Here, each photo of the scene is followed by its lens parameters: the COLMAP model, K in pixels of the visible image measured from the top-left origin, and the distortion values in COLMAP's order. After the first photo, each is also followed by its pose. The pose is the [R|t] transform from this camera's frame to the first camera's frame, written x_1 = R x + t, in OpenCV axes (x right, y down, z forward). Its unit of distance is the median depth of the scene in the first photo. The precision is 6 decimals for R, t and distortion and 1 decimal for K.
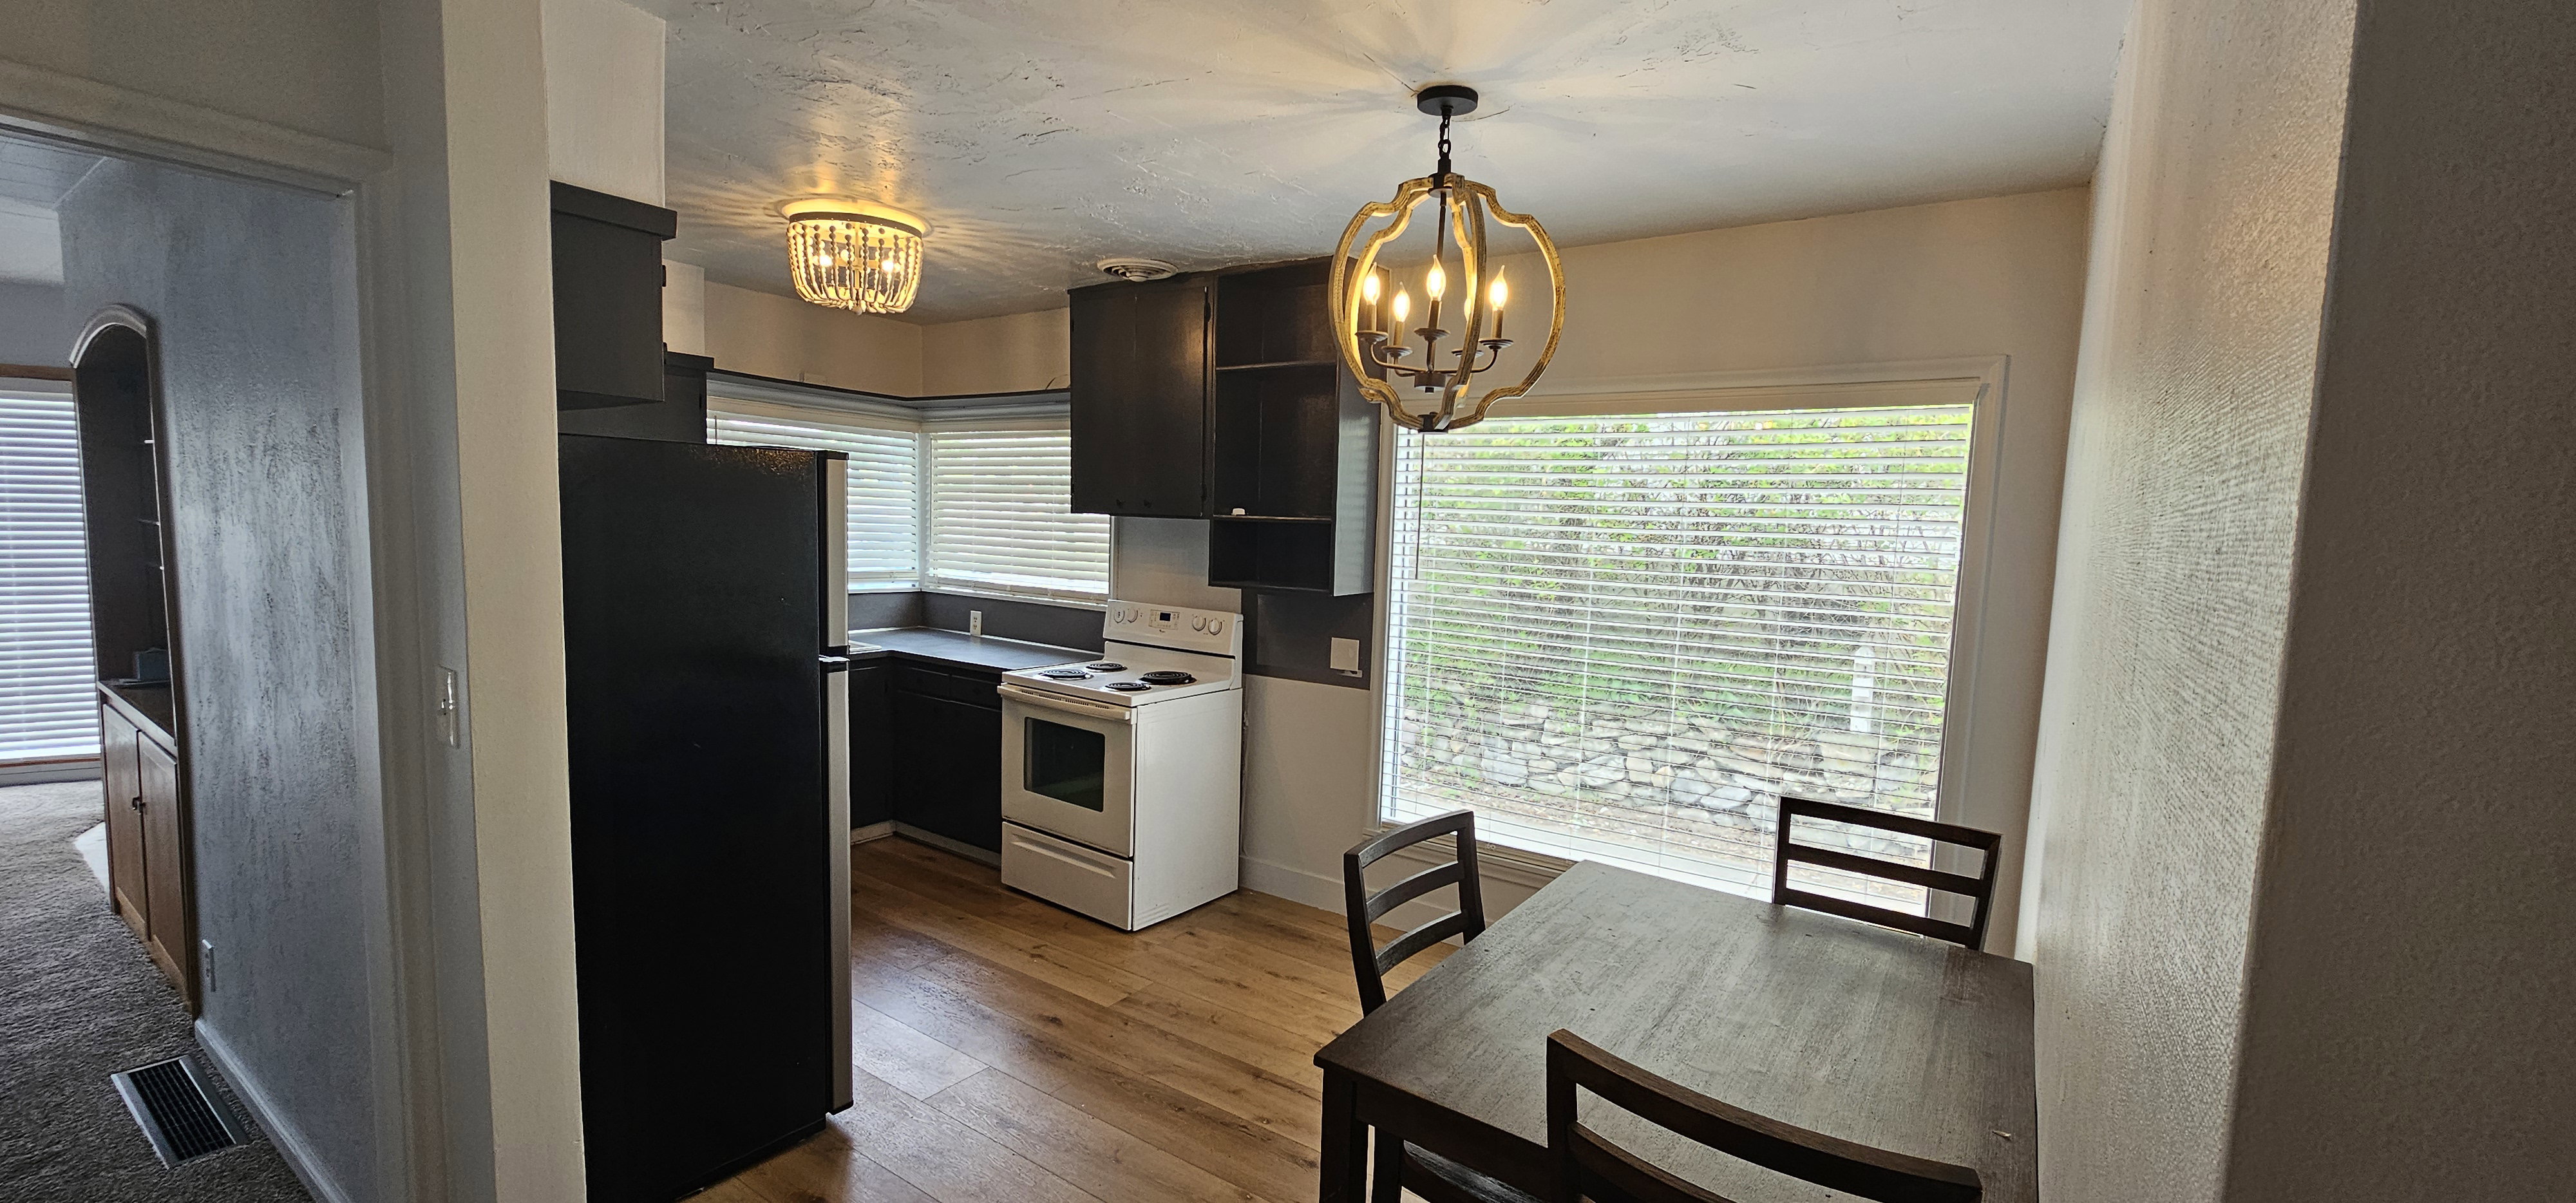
lens RADIAL K [[1052.0, 0, 1288.0], [0, 1052.0, 601.5], [0, 0, 1]] dist [-0.001421, 0.001072]
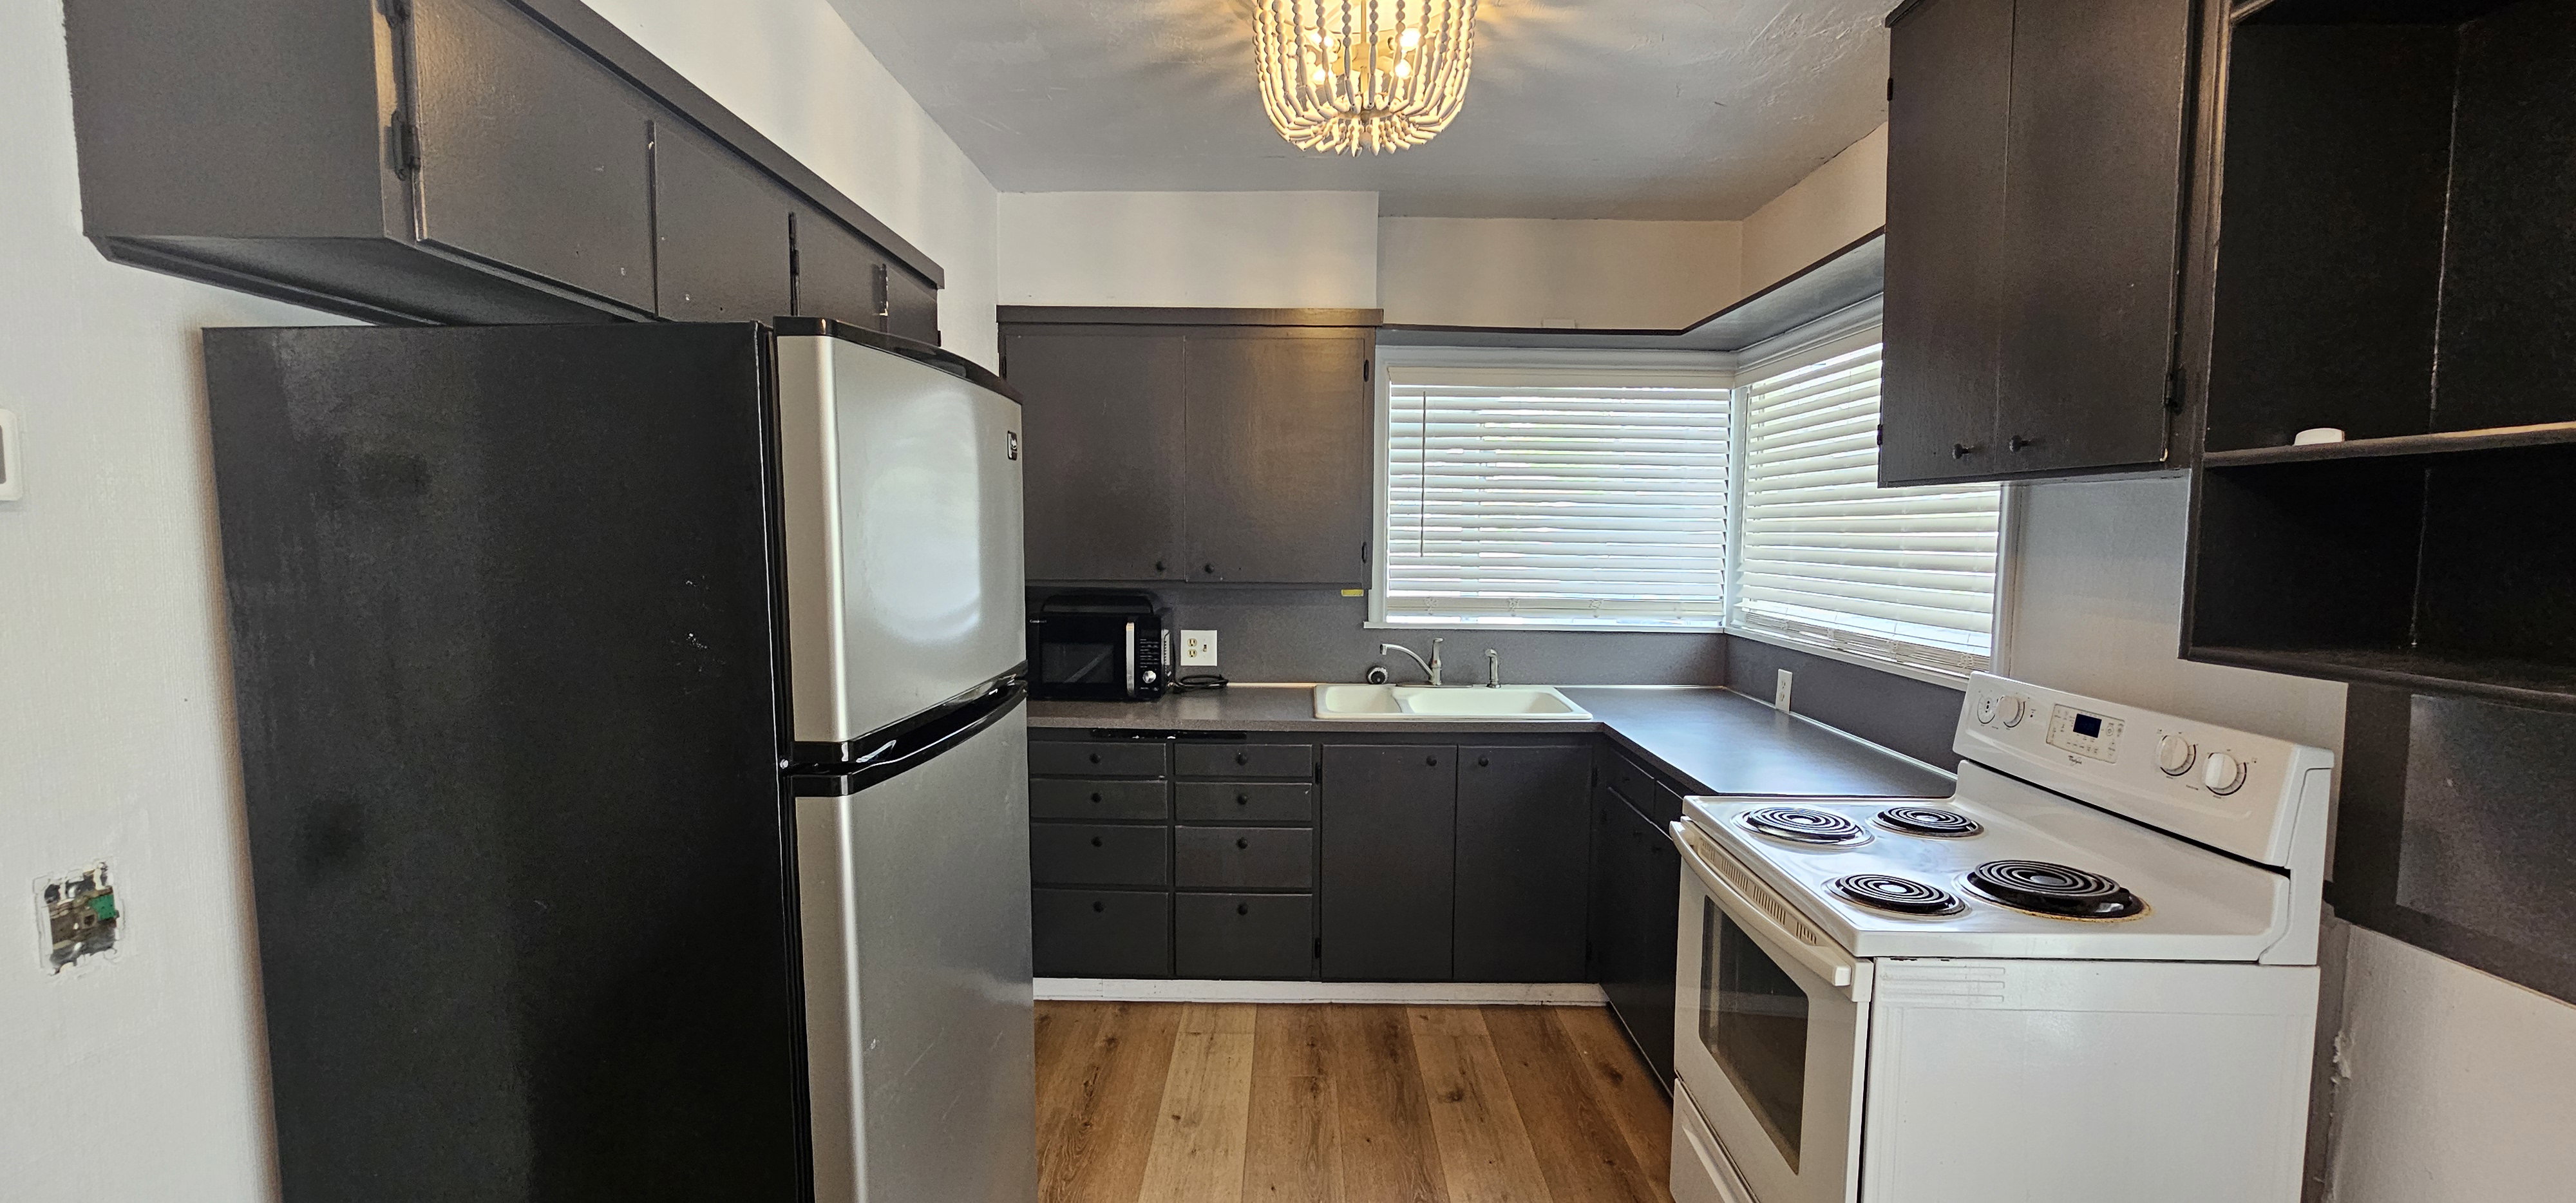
lens RADIAL K [[1050.0, 0, 1288.1], [0, 1050.0, 624.9], [0, 0, 1]] dist [0.000114, 0.000613]
pose [[0.569084, 0.042068, -0.821202, 0.039600], [-0.050441, 0.998596, 0.016200, -0.015554], [0.820731, 0.032203, 0.570407, 0.530779]]
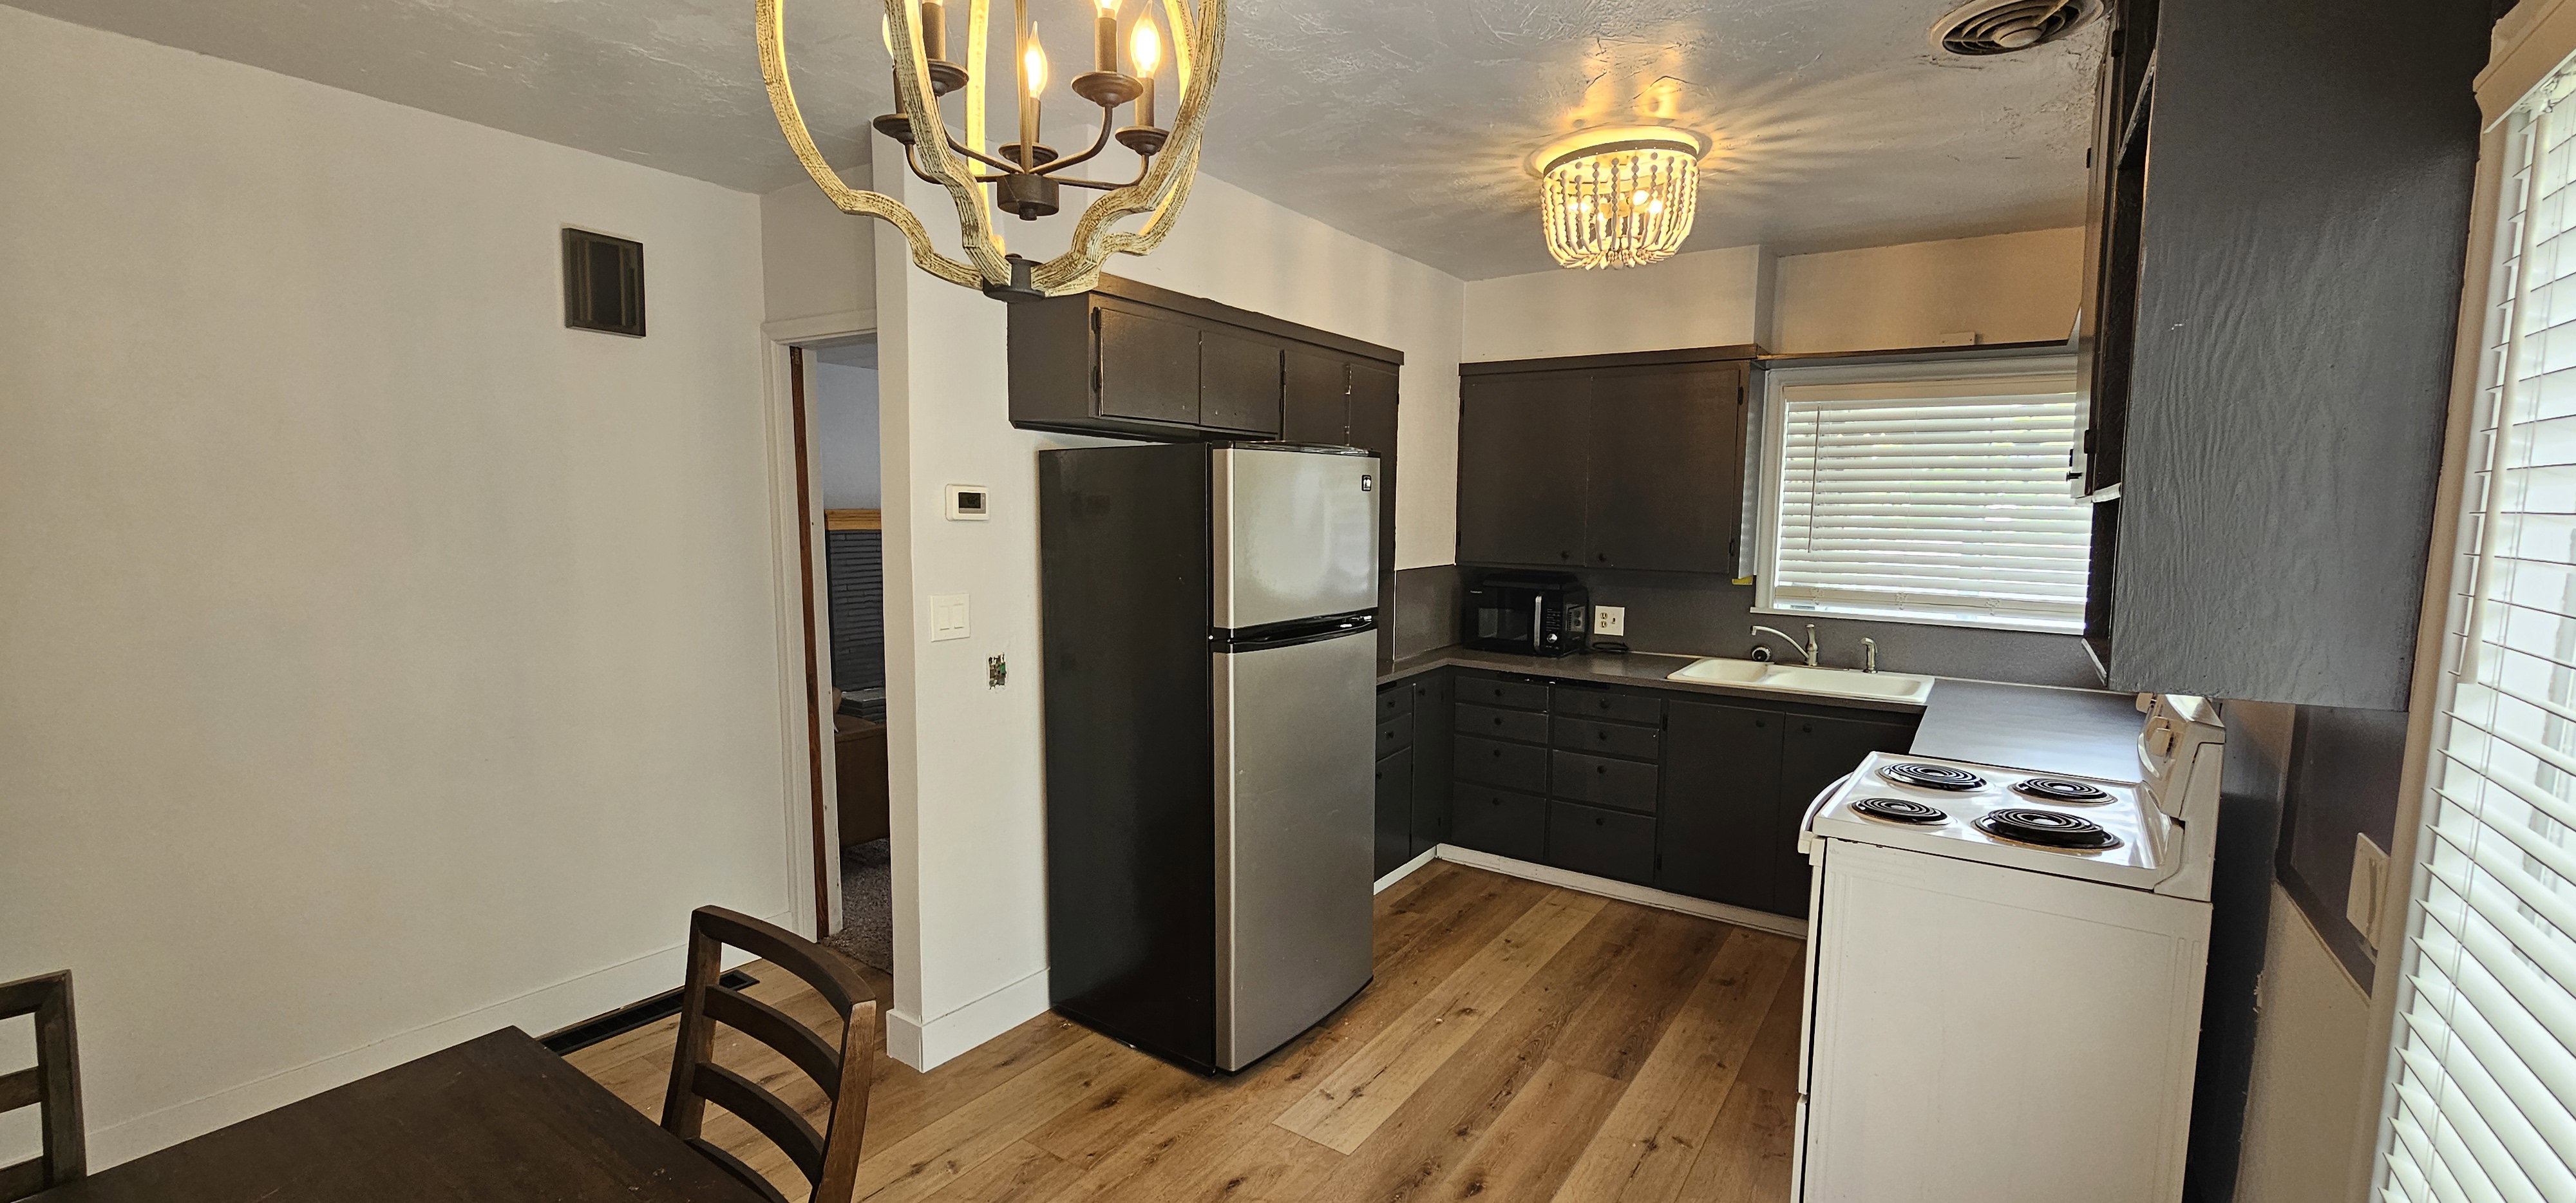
lens RADIAL K [[1050.0, 0, 1288.1], [0, 1050.0, 624.9], [0, 0, 1]] dist [0.000114, 0.000613]
pose [[0.012936, 0.076854, -0.996958, 0.352750], [-0.089625, 0.993118, 0.075395, -0.025969], [0.995892, 0.088377, 0.019735, 0.611952]]
